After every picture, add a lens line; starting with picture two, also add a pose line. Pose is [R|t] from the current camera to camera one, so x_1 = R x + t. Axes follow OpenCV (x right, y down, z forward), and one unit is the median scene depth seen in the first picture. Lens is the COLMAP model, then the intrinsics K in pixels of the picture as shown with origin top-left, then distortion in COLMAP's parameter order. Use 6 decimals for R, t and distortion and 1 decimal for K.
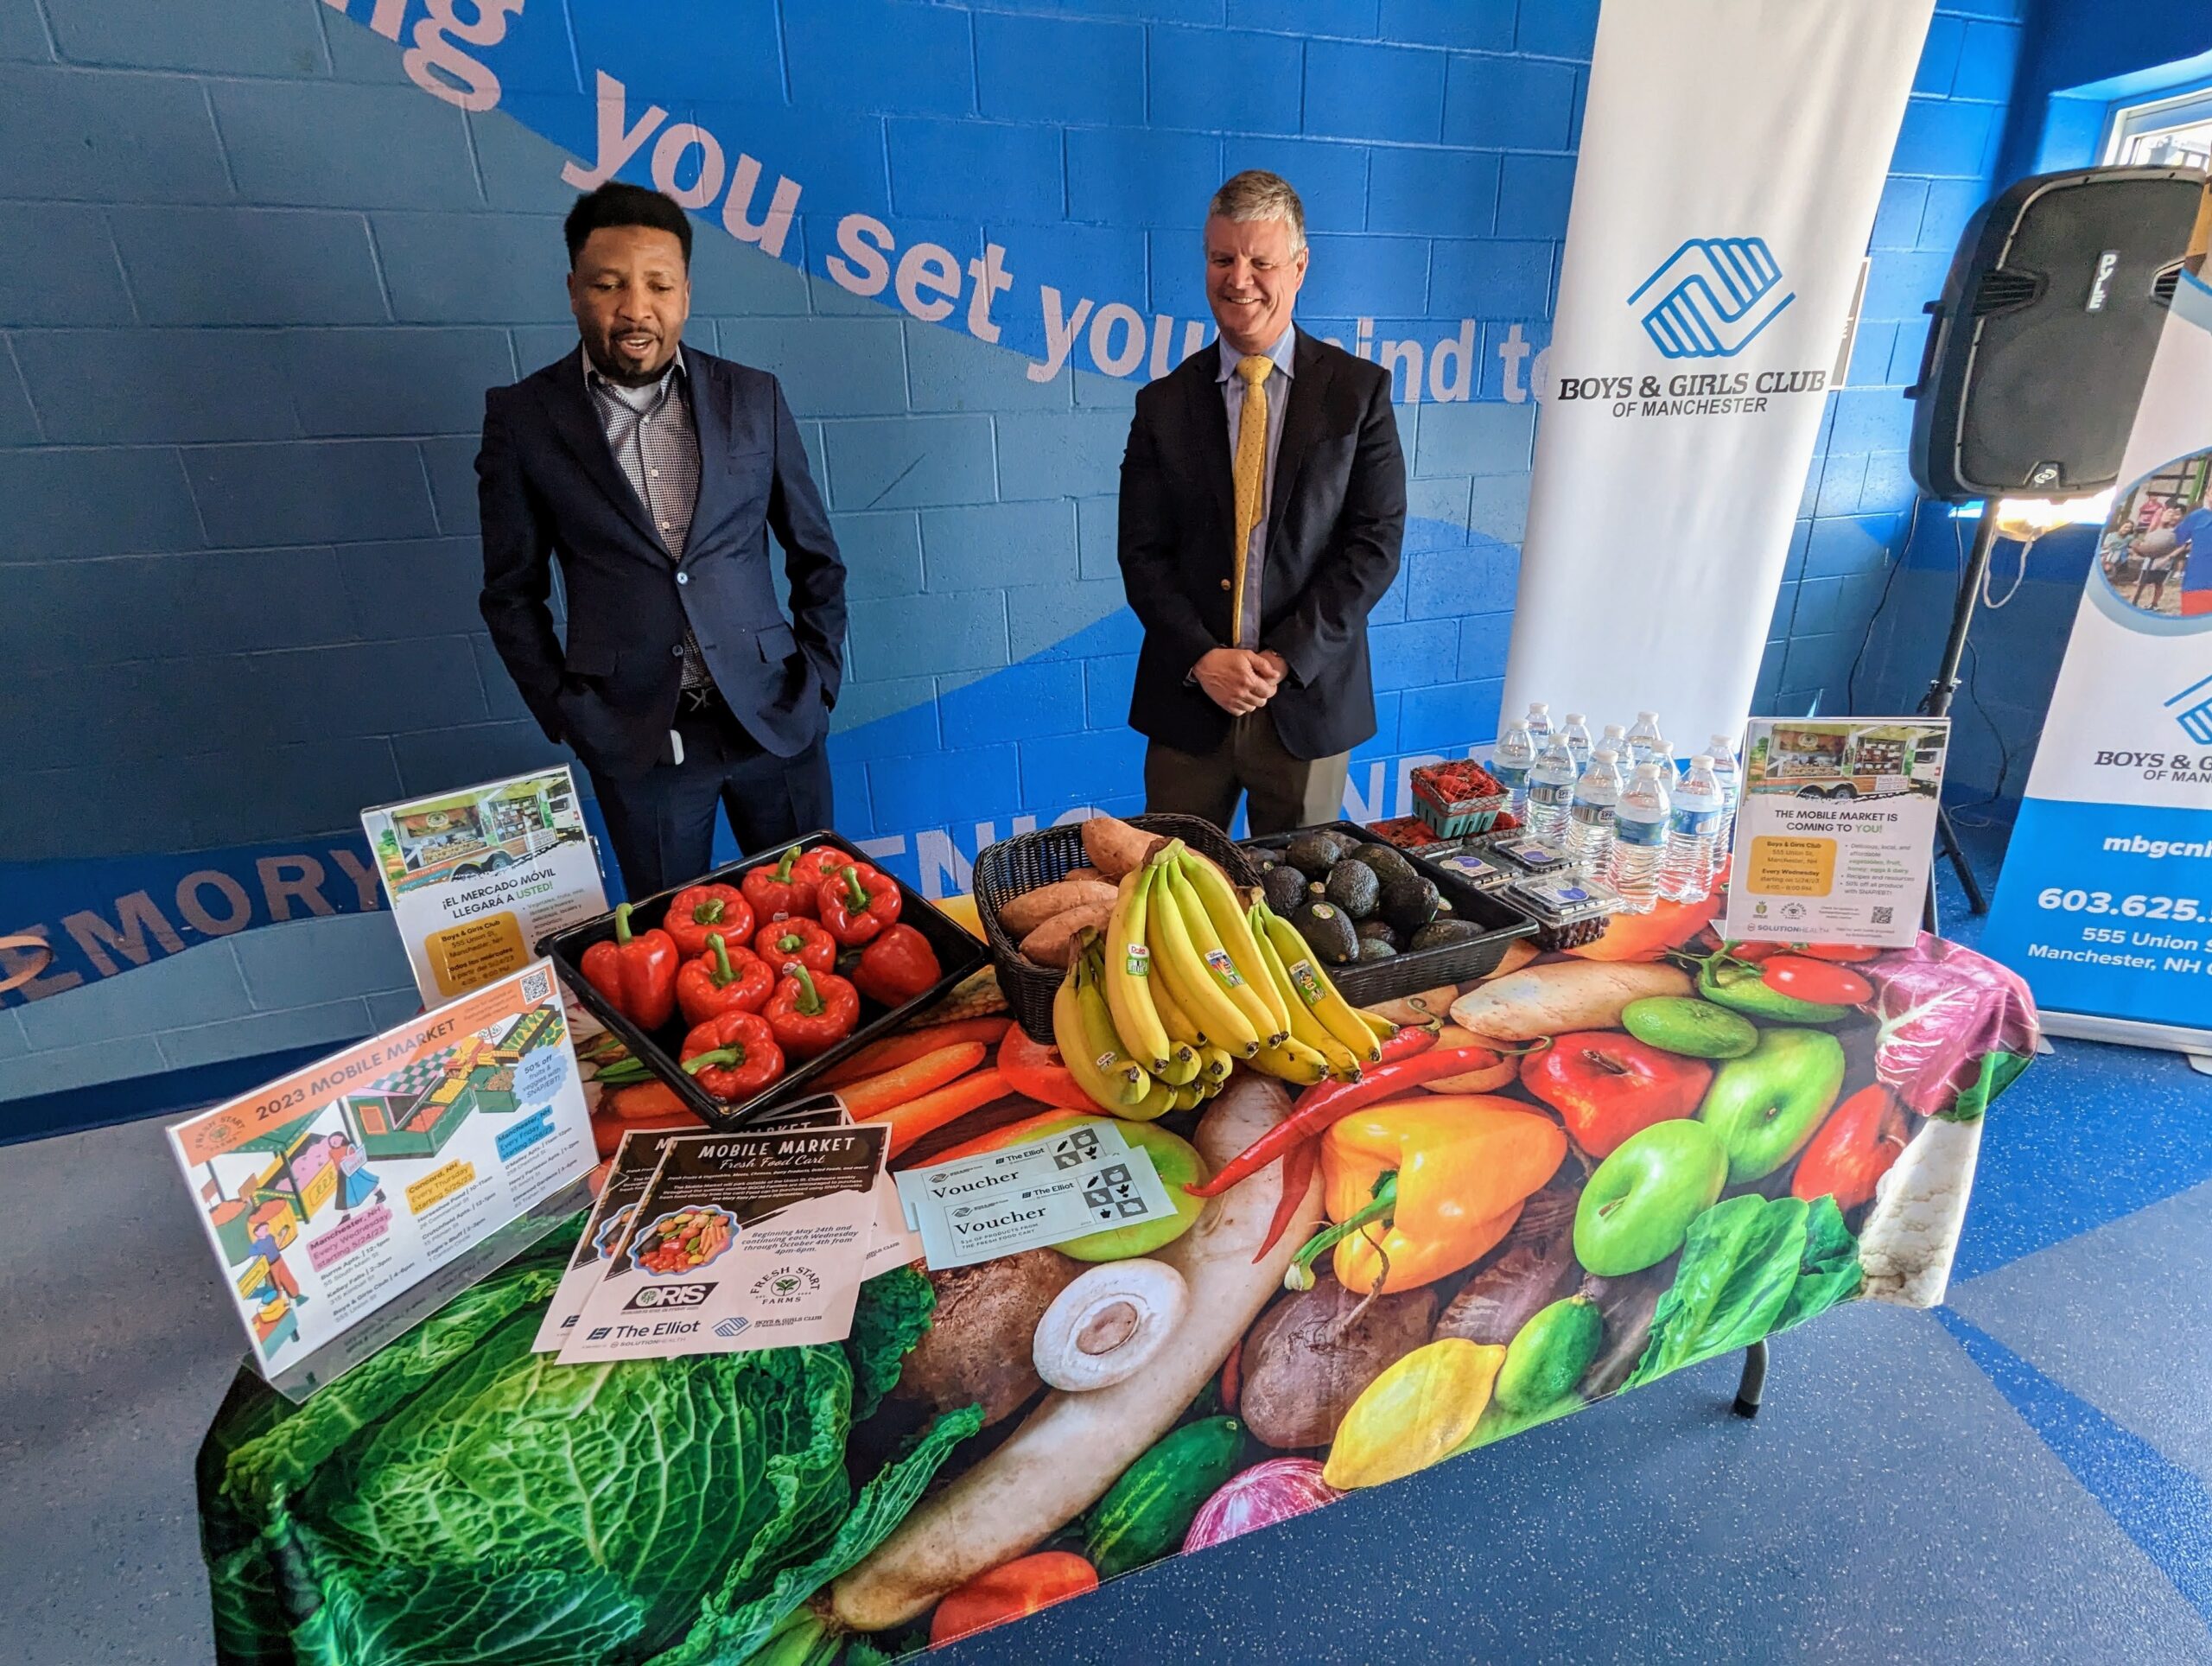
lens RADIAL K [[1034.9, 0, 1137.0], [0, 1034.9, 741.7], [0, 0, 1]] dist [-0.020071, 0.000375]
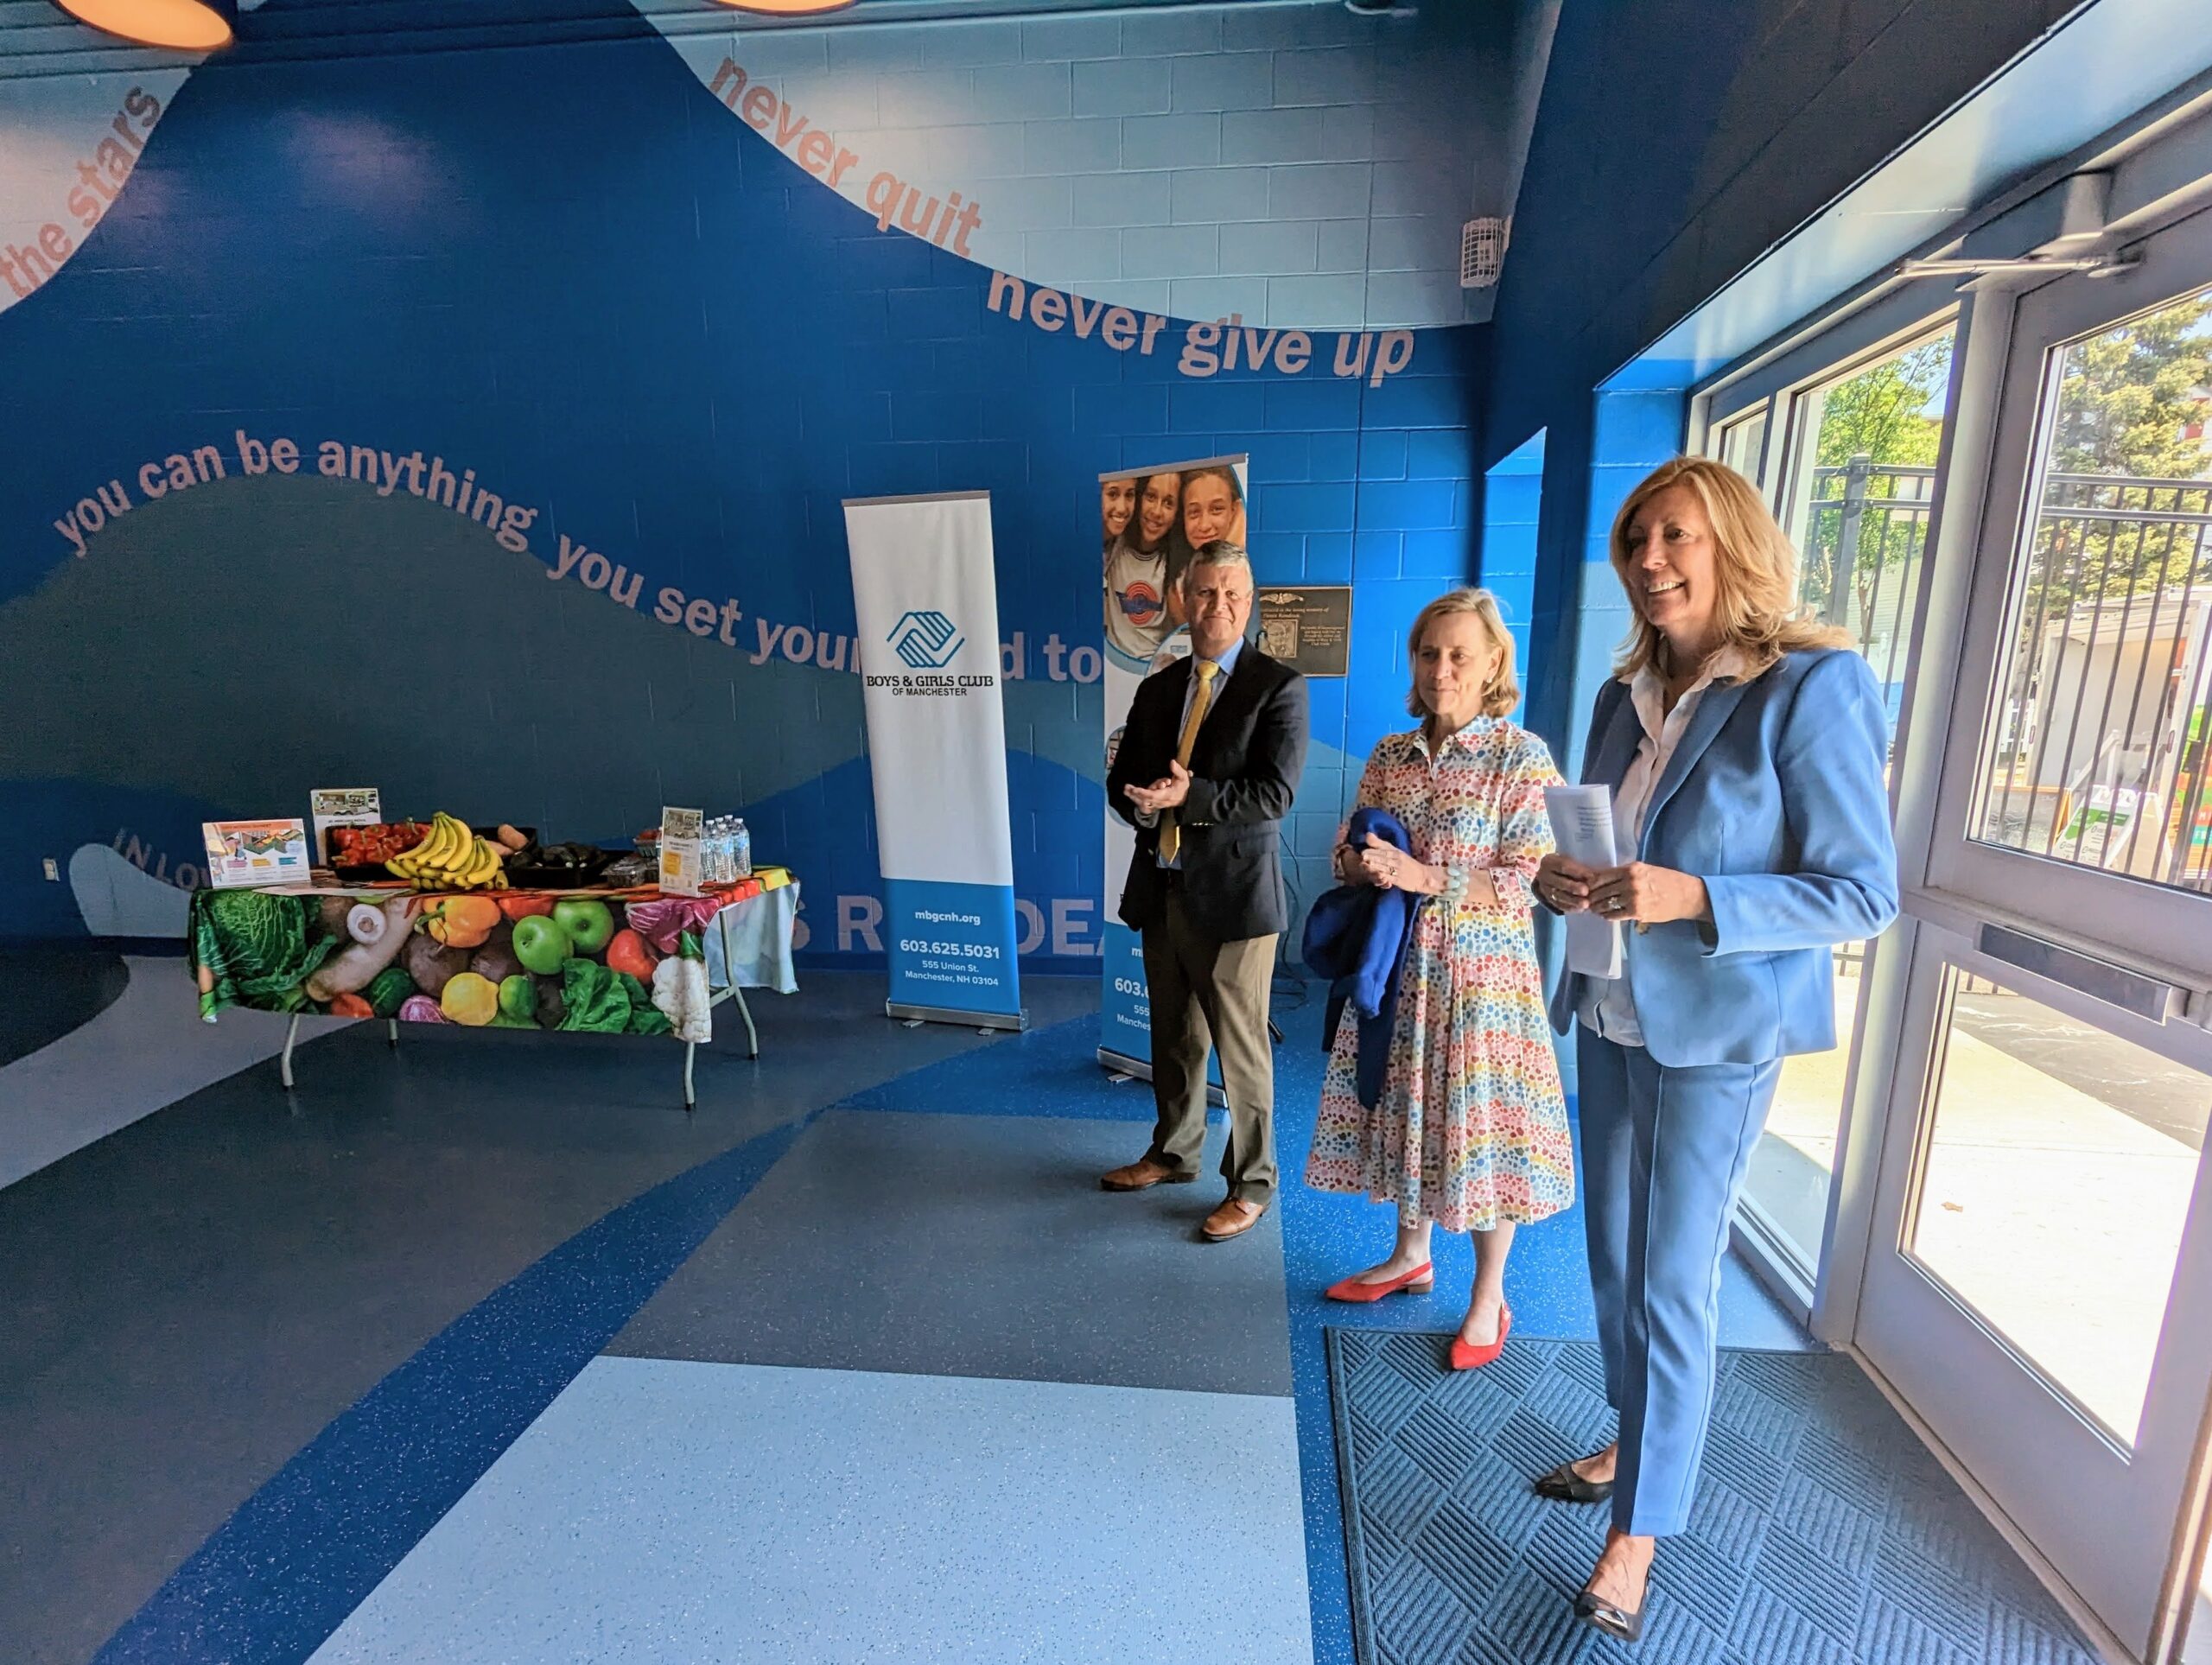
lens RADIAL K [[1034.8, 0, 1102.8], [0, 1034.8, 829.8], [0, 0, 1]] dist [-0.020071, 0.000375]
pose [[0.921399, 0.092027, -0.377565, 1.683606], [-0.141919, 0.984137, -0.106463, 0.100452], [0.361778, 0.151678, 0.919843, -0.681119]]
